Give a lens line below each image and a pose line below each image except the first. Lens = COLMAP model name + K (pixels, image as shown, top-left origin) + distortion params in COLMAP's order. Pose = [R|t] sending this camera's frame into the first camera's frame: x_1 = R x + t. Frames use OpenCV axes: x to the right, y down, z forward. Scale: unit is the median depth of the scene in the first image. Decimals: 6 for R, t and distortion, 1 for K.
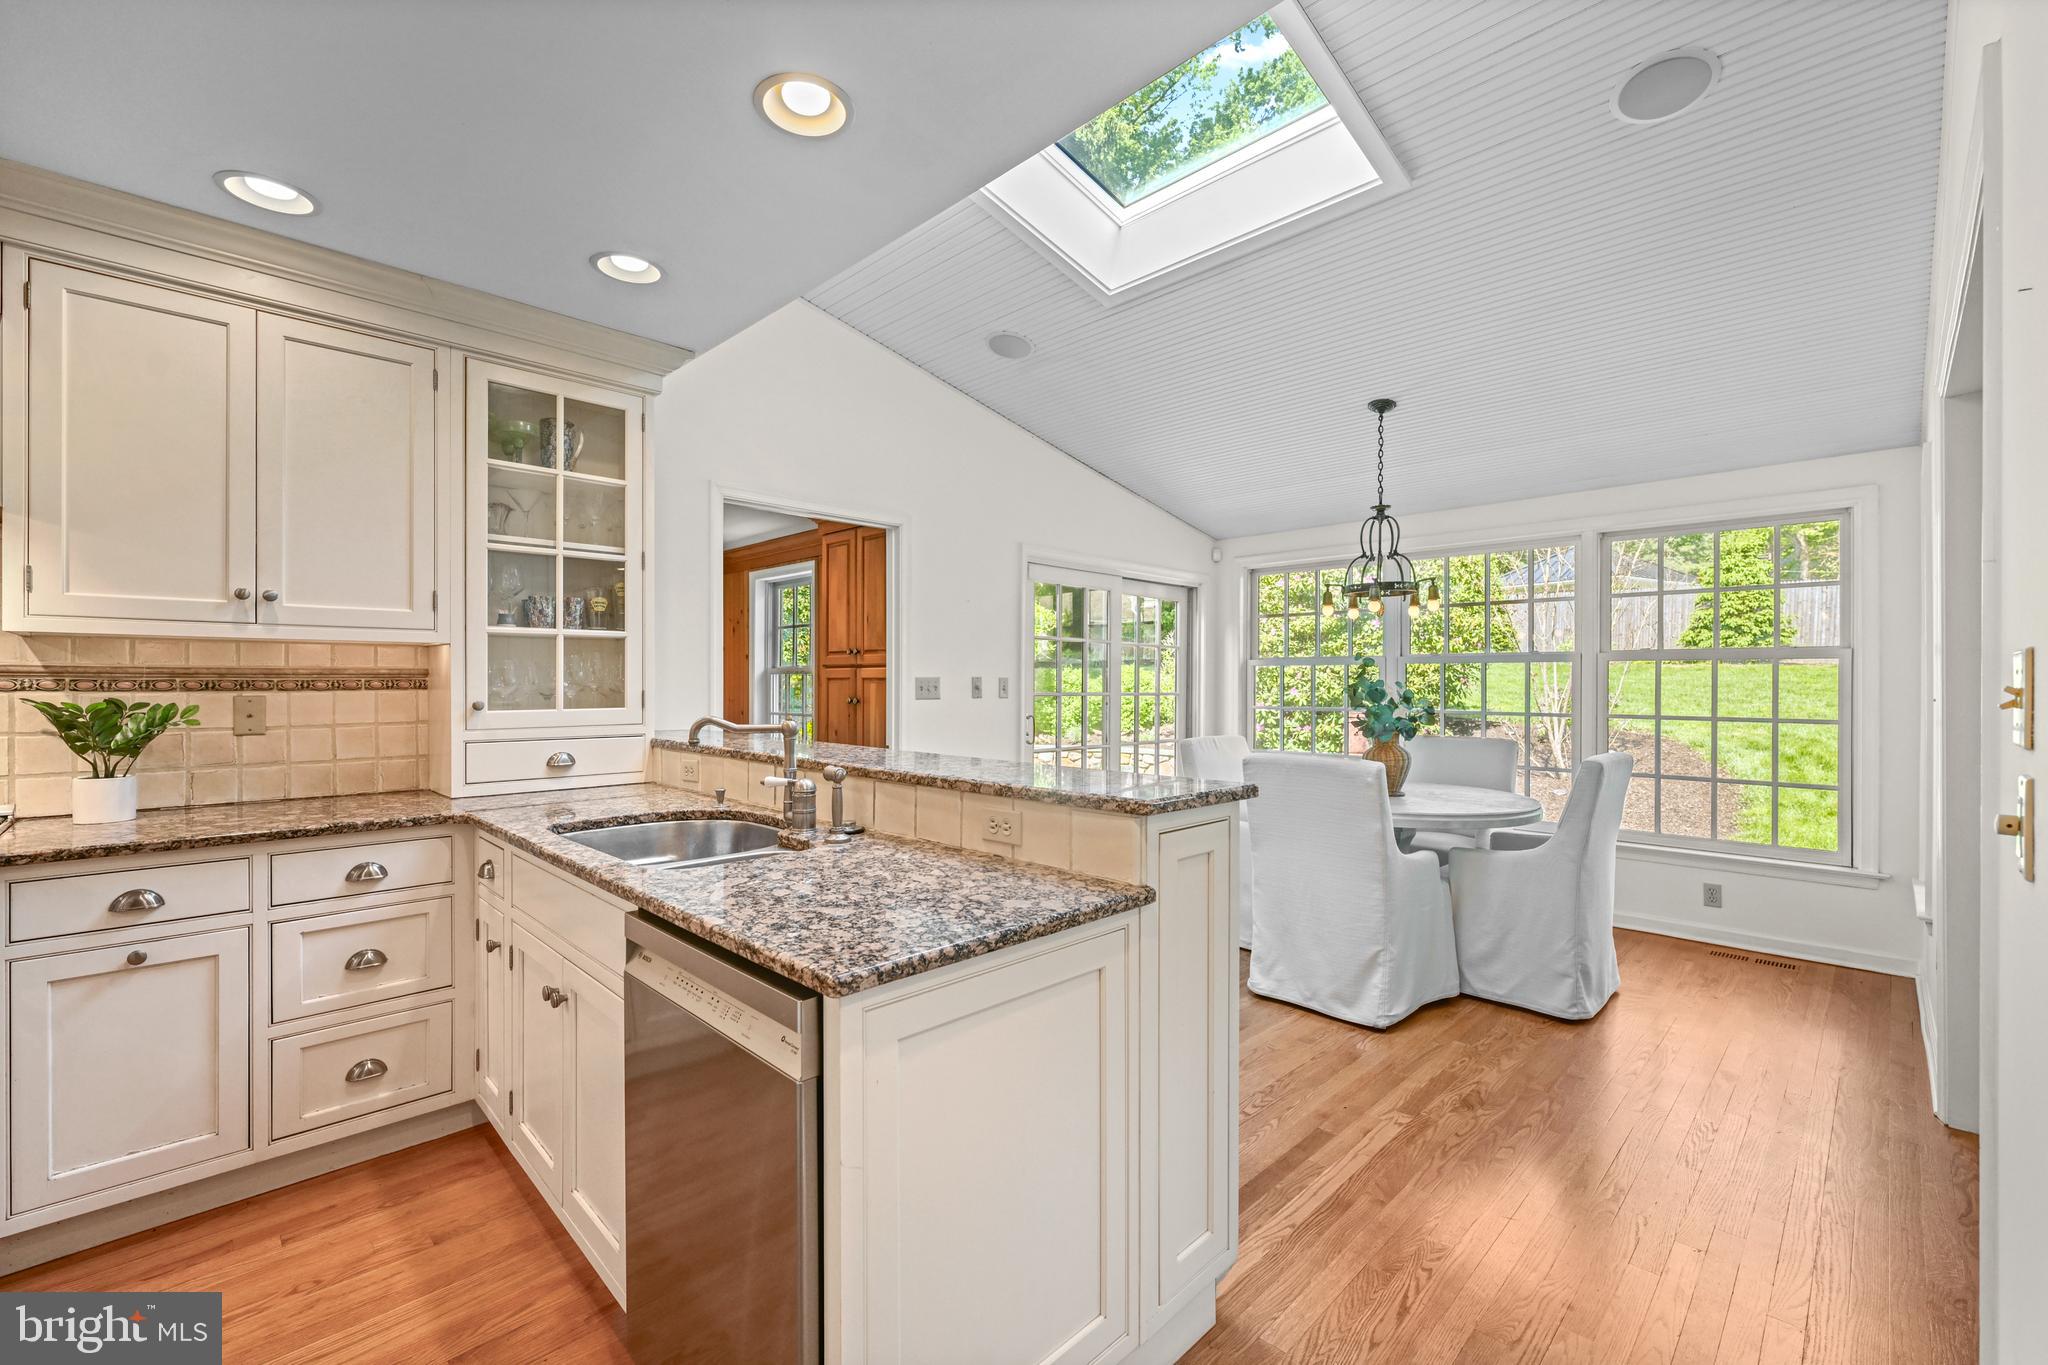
lens RADIAL K [[859.1, 0, 1019.9], [0, 859.1, 683.1], [0, 0, 1]] dist [0.000524, 0.000167]
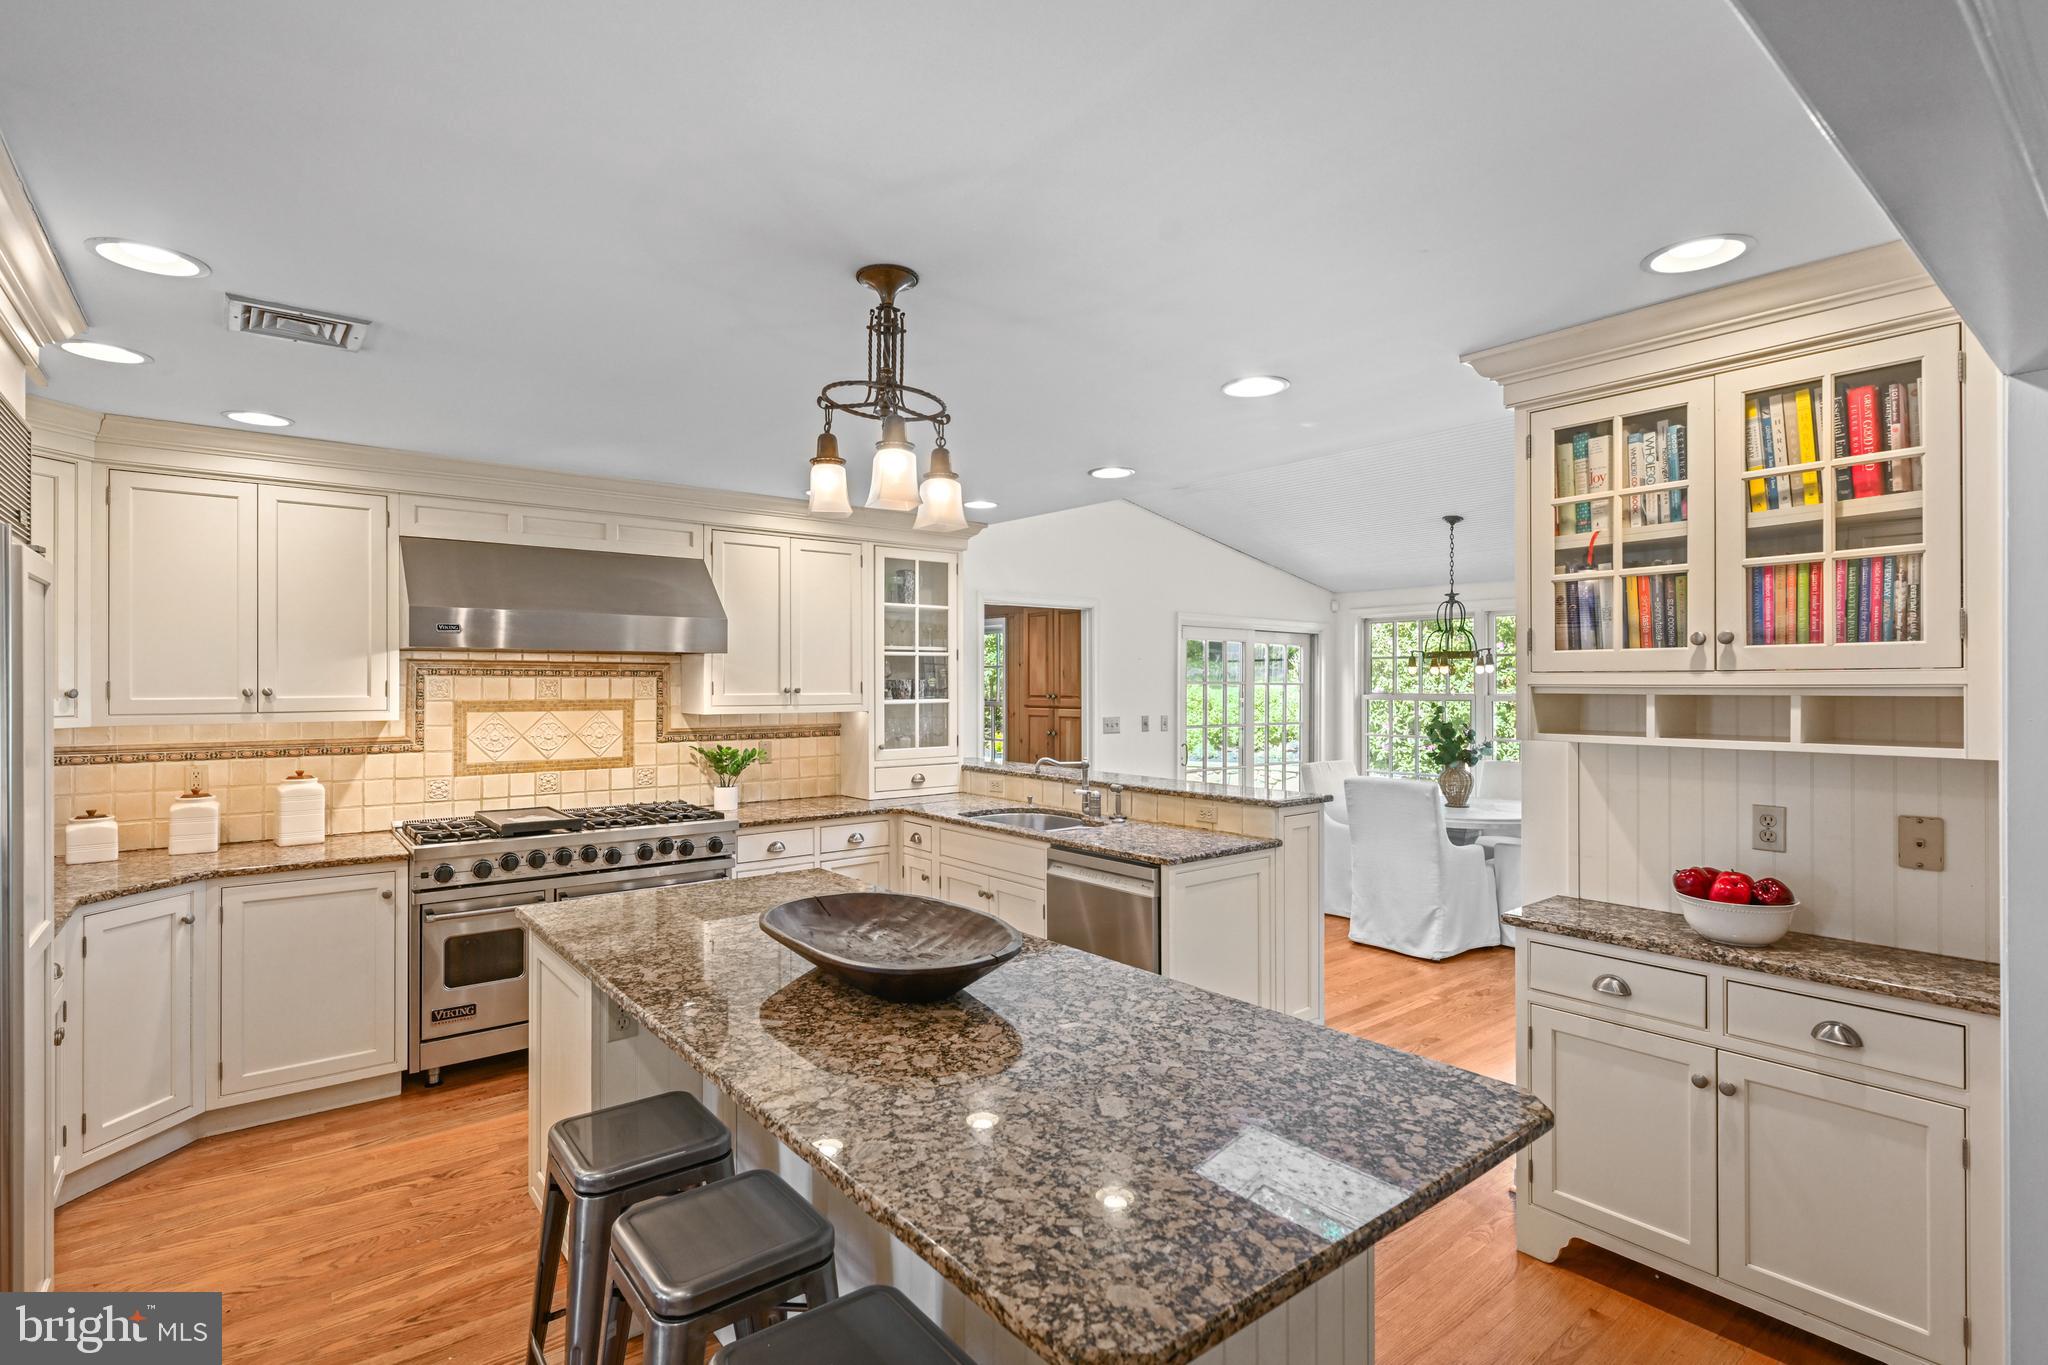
lens RADIAL K [[977.7, 0, 1020.4], [0, 977.7, 686.4], [0, 0, 1]] dist [0.001787, 0.000049]
pose [[0.994391, -0.002848, -0.105727, -0.139834], [0.003018, 0.999994, 0.001445, -0.094062], [0.105722, -0.001756, 0.994394, -0.895518]]
